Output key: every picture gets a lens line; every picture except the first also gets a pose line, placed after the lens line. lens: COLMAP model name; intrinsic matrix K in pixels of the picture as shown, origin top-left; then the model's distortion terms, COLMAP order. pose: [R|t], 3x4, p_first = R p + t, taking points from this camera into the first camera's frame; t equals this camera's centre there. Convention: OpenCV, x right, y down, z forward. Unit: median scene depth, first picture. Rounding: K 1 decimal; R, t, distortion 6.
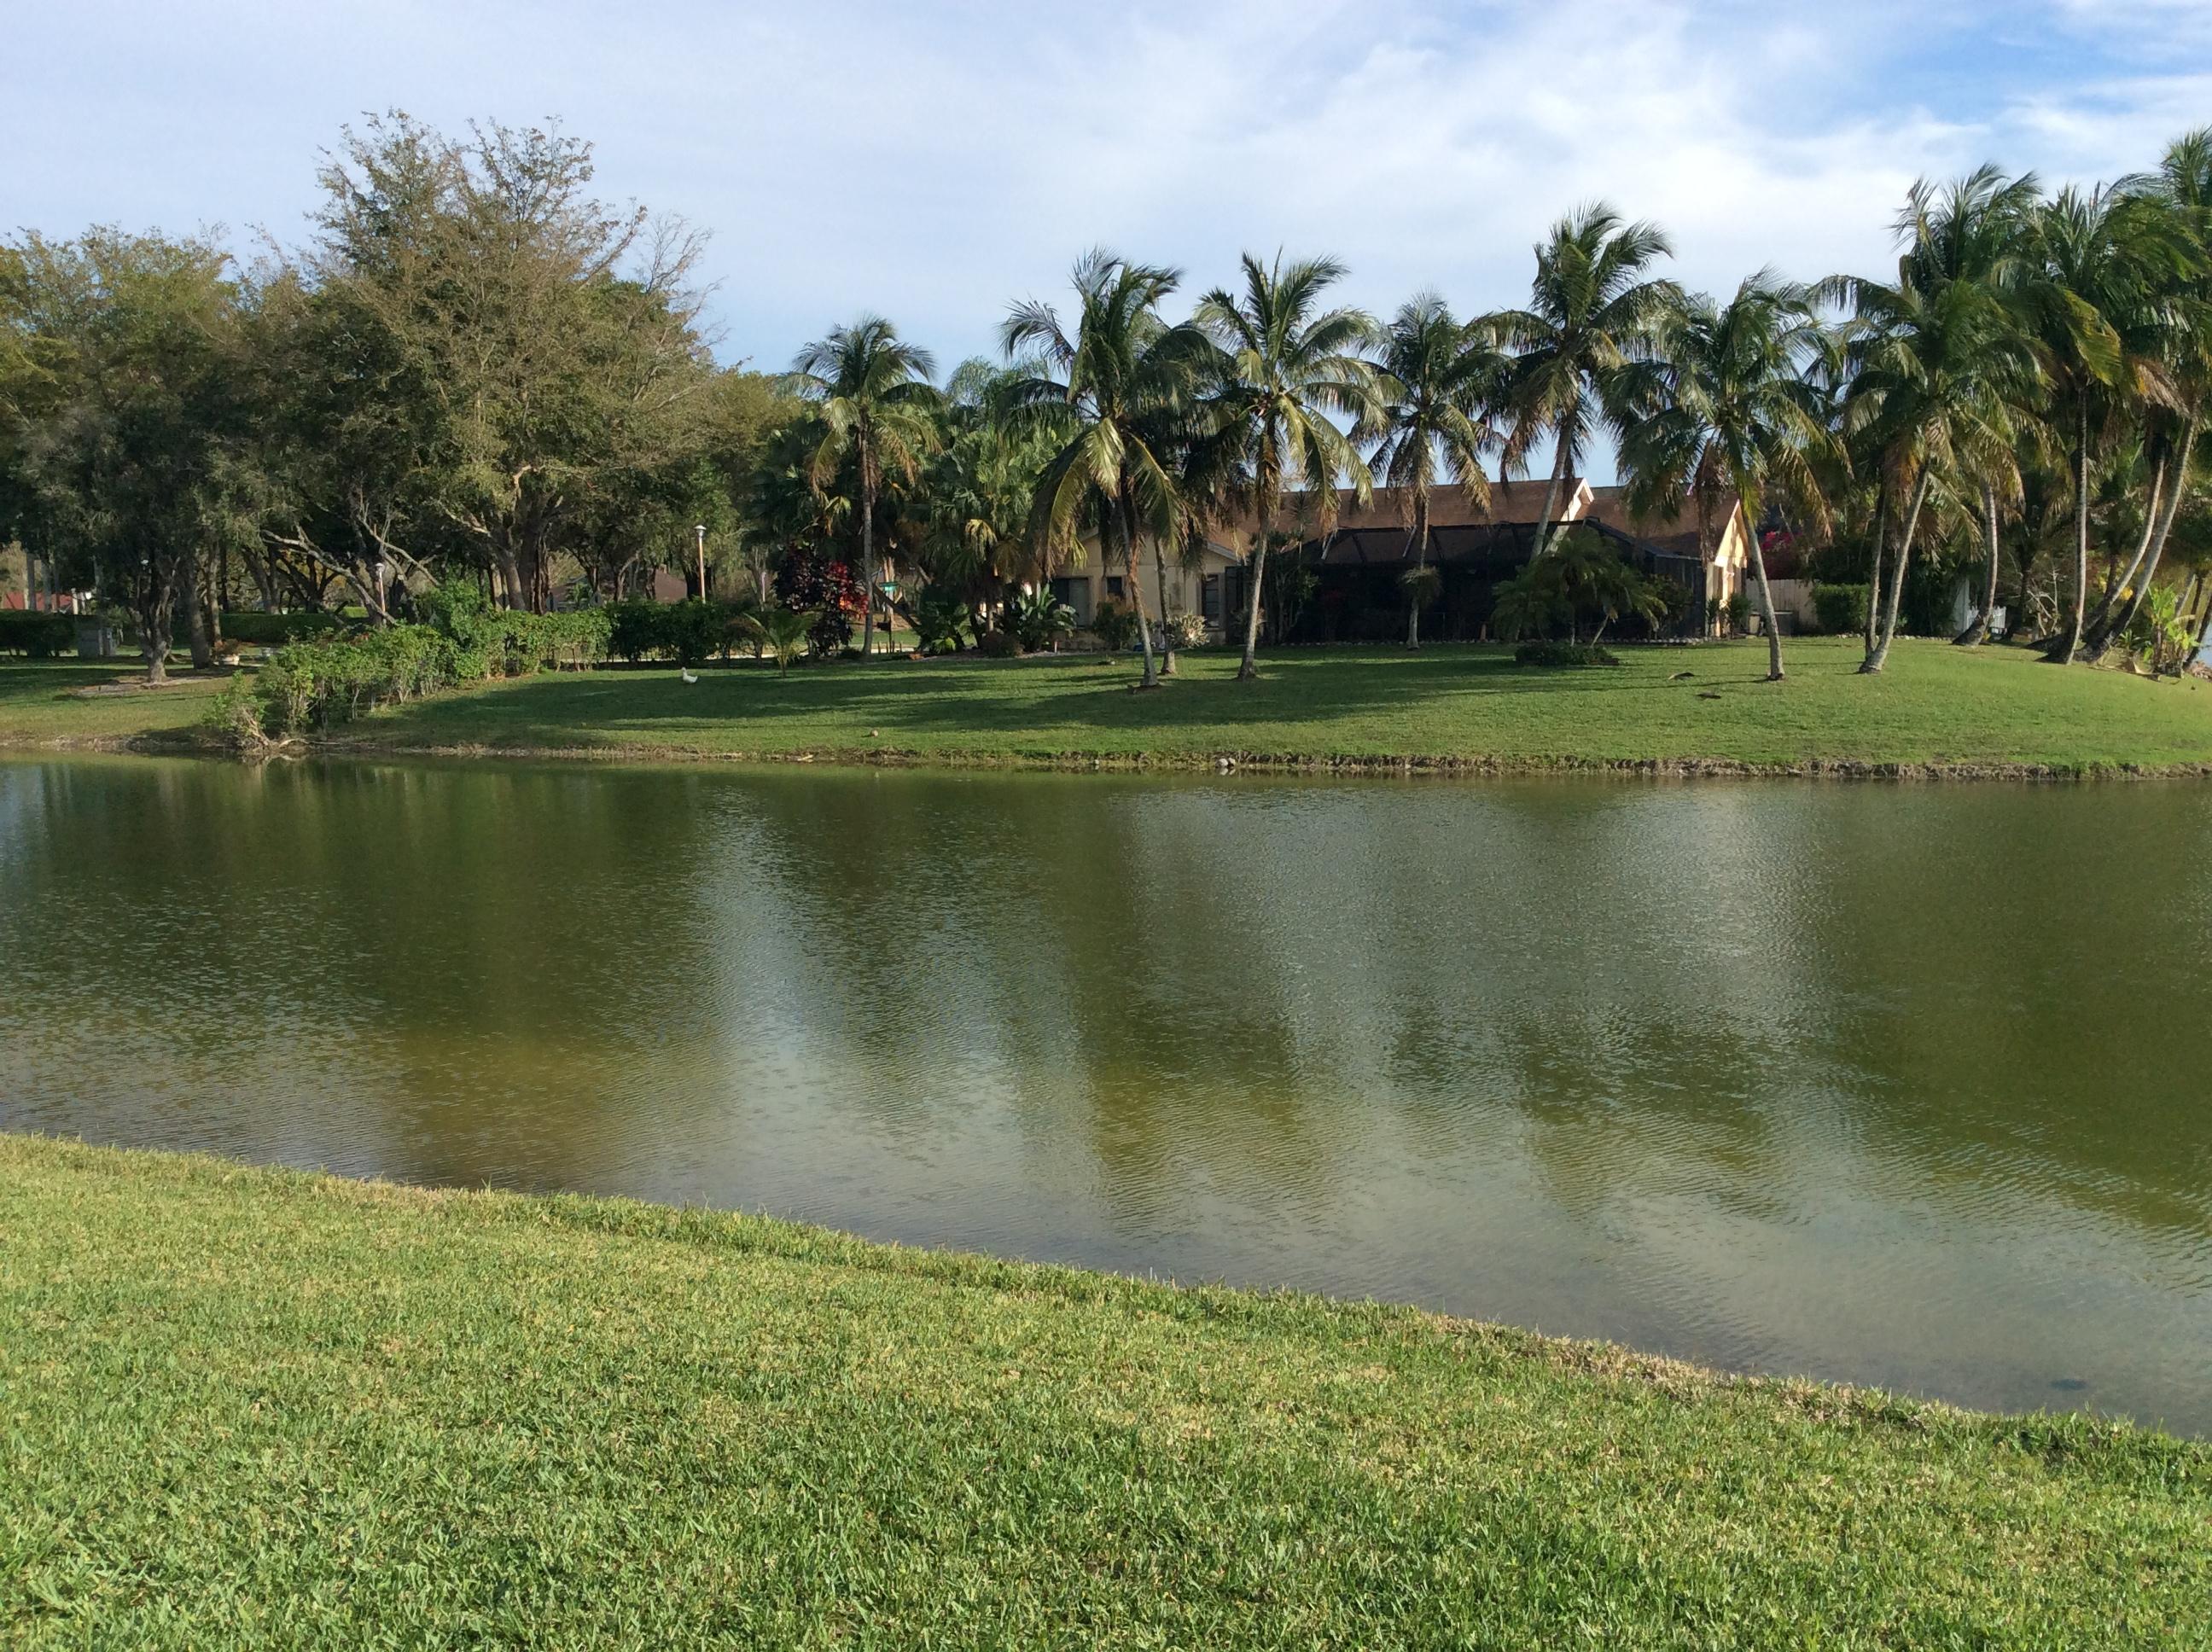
lens RADIAL K [[2018.1, 0, 1082.5], [0, 2018.1, 837.2], [0, 0, 1]] dist [0.080972, -0.147995]
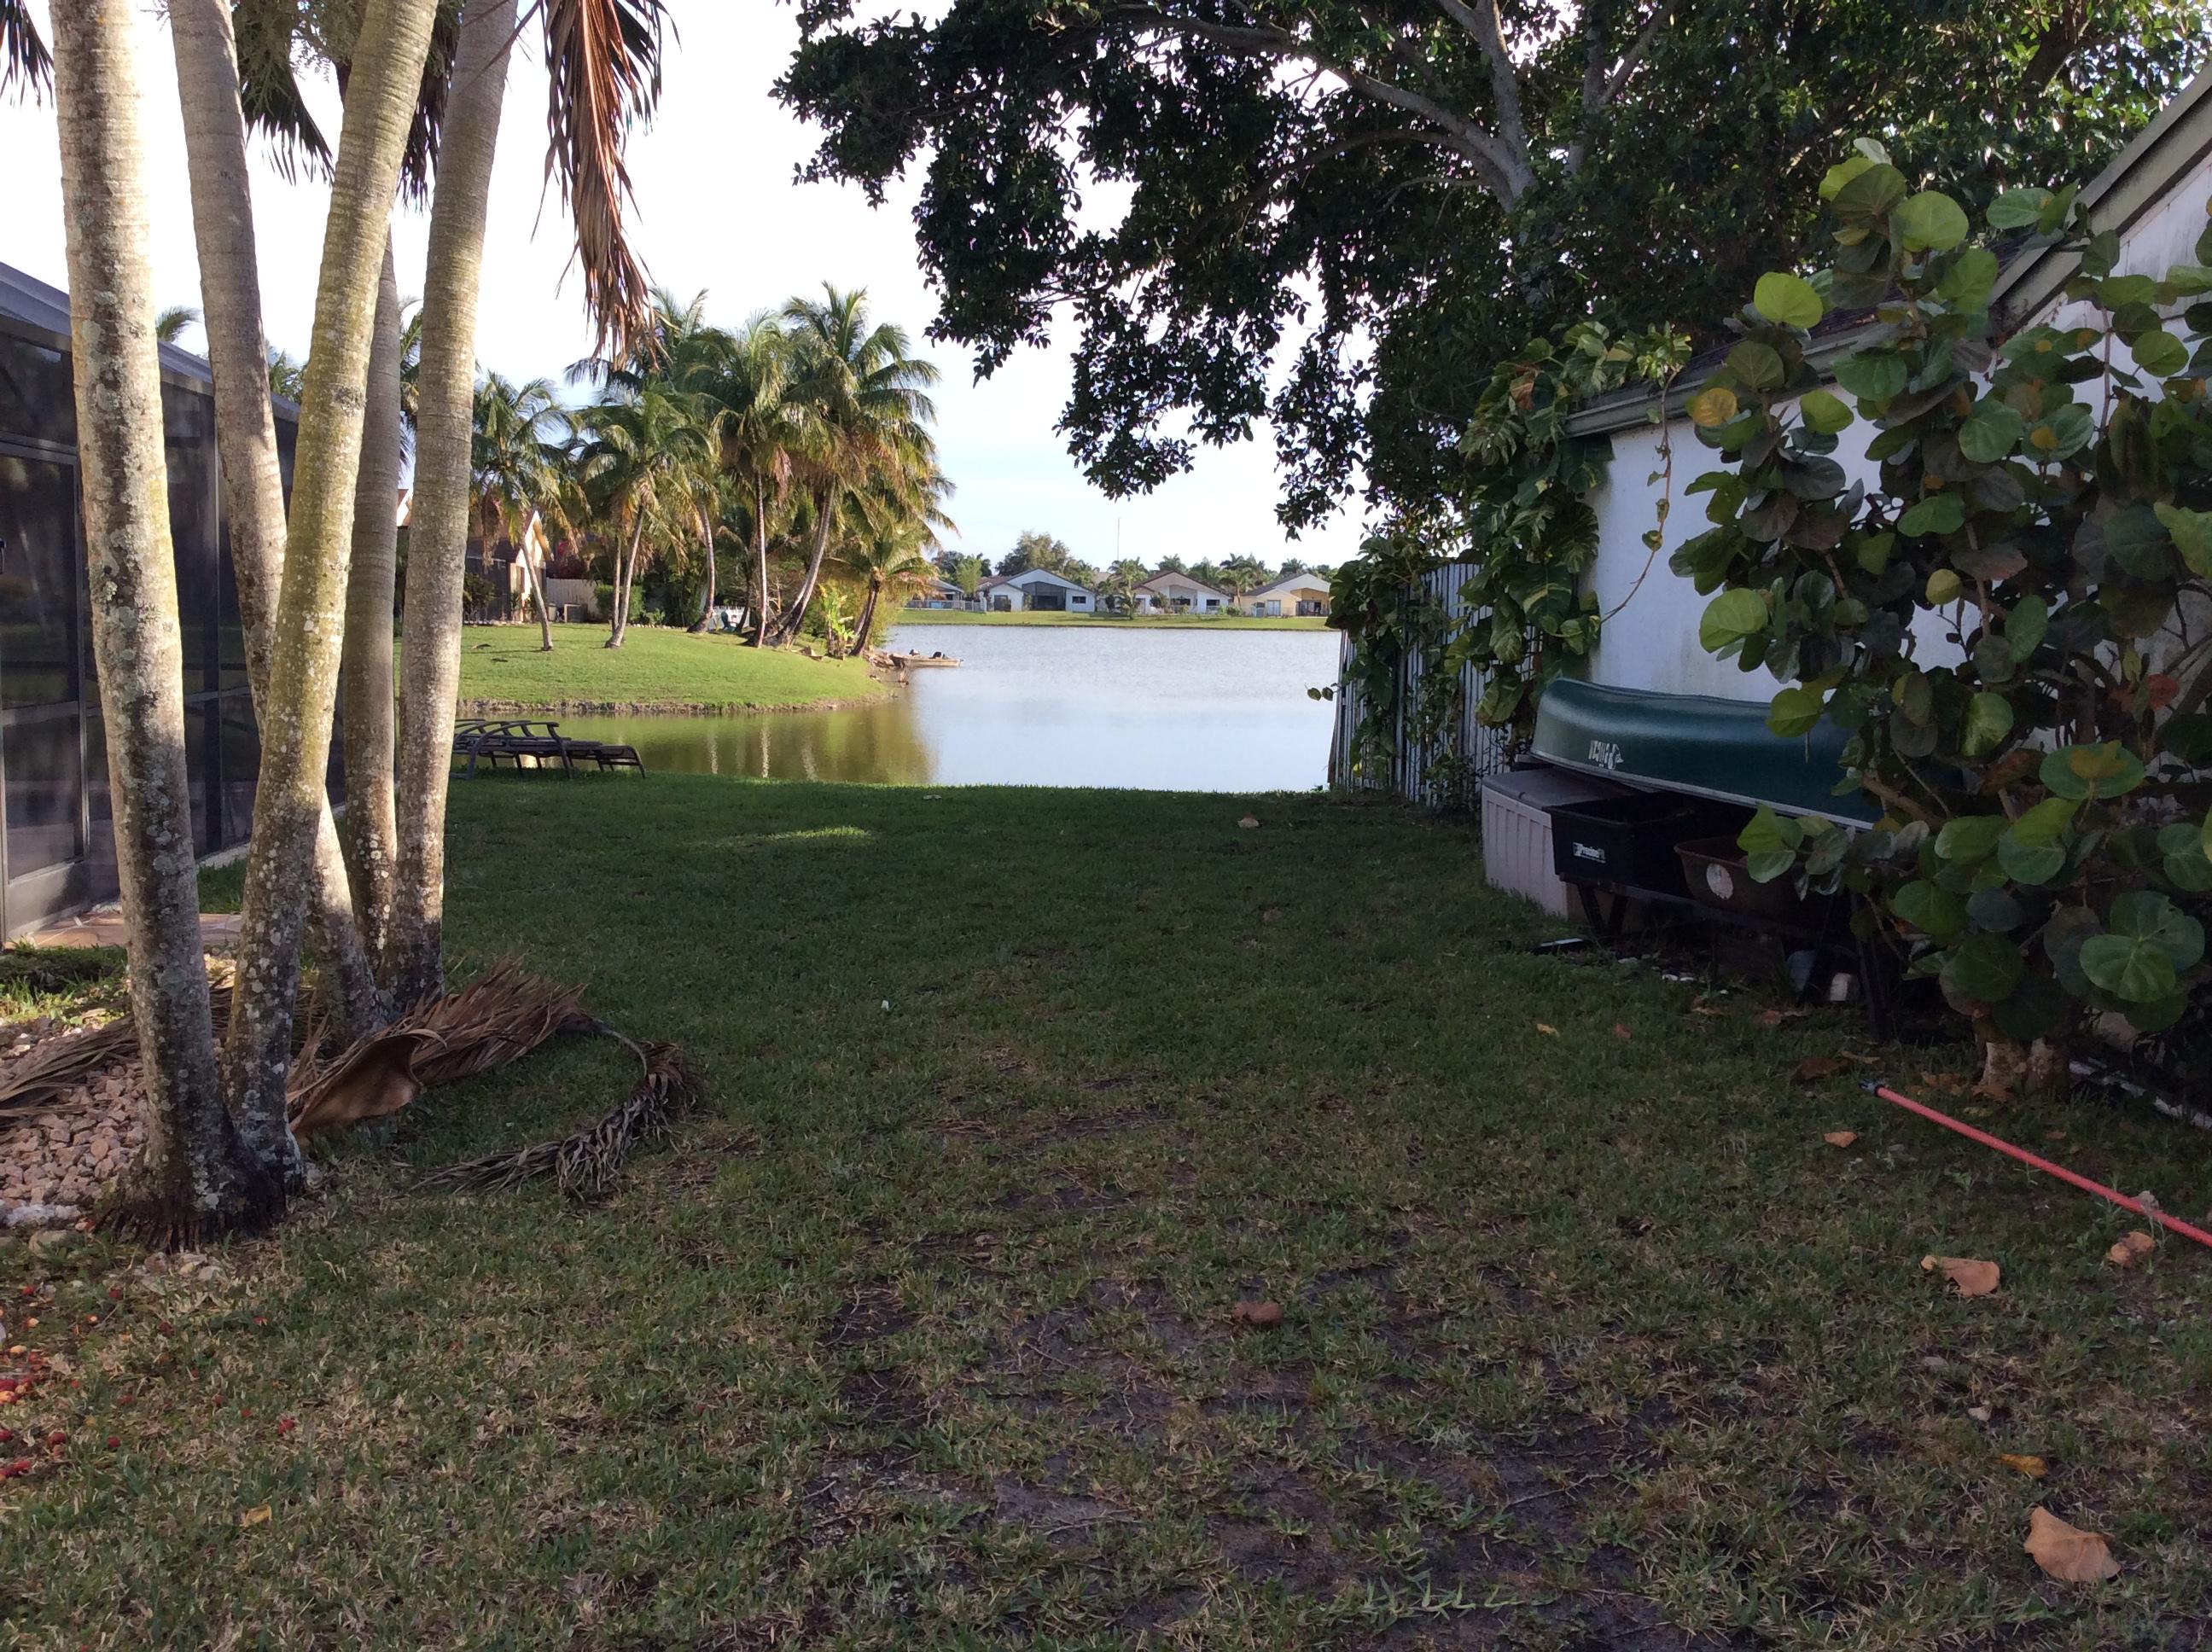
lens RADIAL K [[2043.6, 0, 1111.3], [0, 2043.6, 868.7], [0, 0, 1]] dist [0.061471, 0.002655]
pose [[0.847985, -0.038039, 0.528654, -0.085223], [0.028641, 0.999253, 0.025959, 0.045642], [-0.529247, -0.006872, 0.848440, -0.401377]]
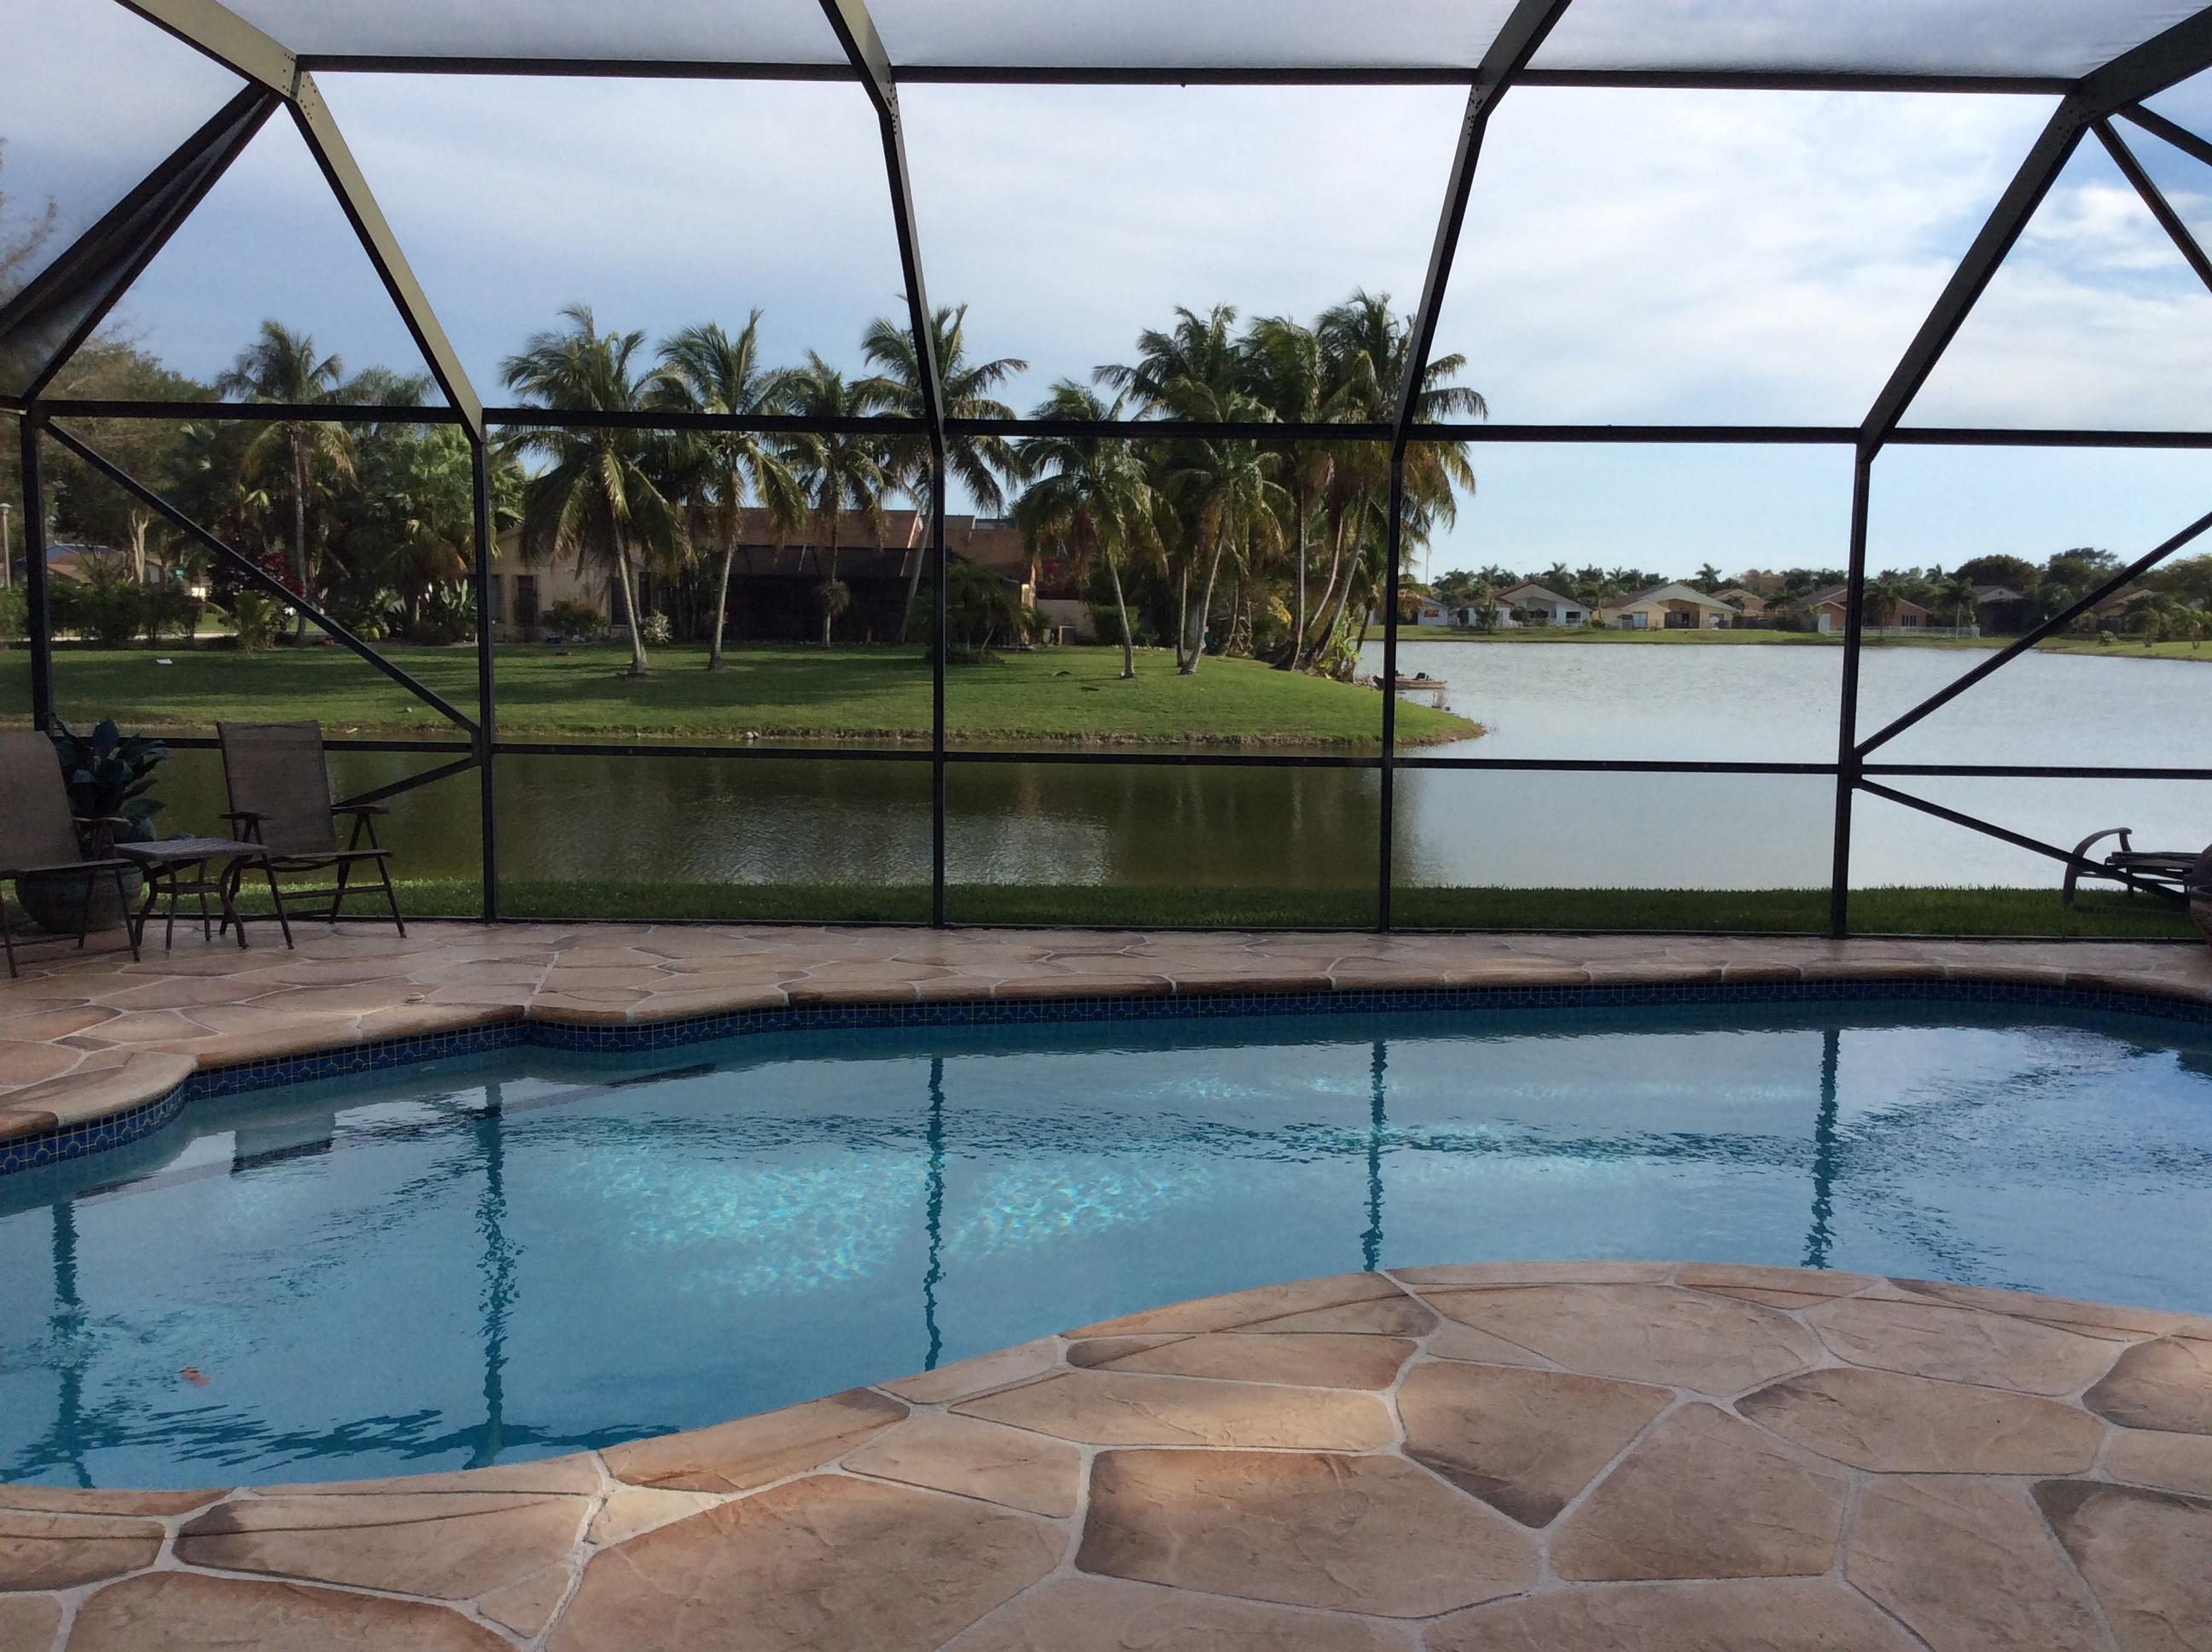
lens RADIAL K [[2032.7, 0, 1119.9], [0, 2032.7, 825.3], [0, 0, 1]] dist [0.140692, -0.248359]
pose [[0.909731, -0.014636, 0.414941, -0.206882], [0.017584, 0.999840, -0.003285, 0.022874], [-0.414827, 0.010285, 0.909842, -0.209059]]
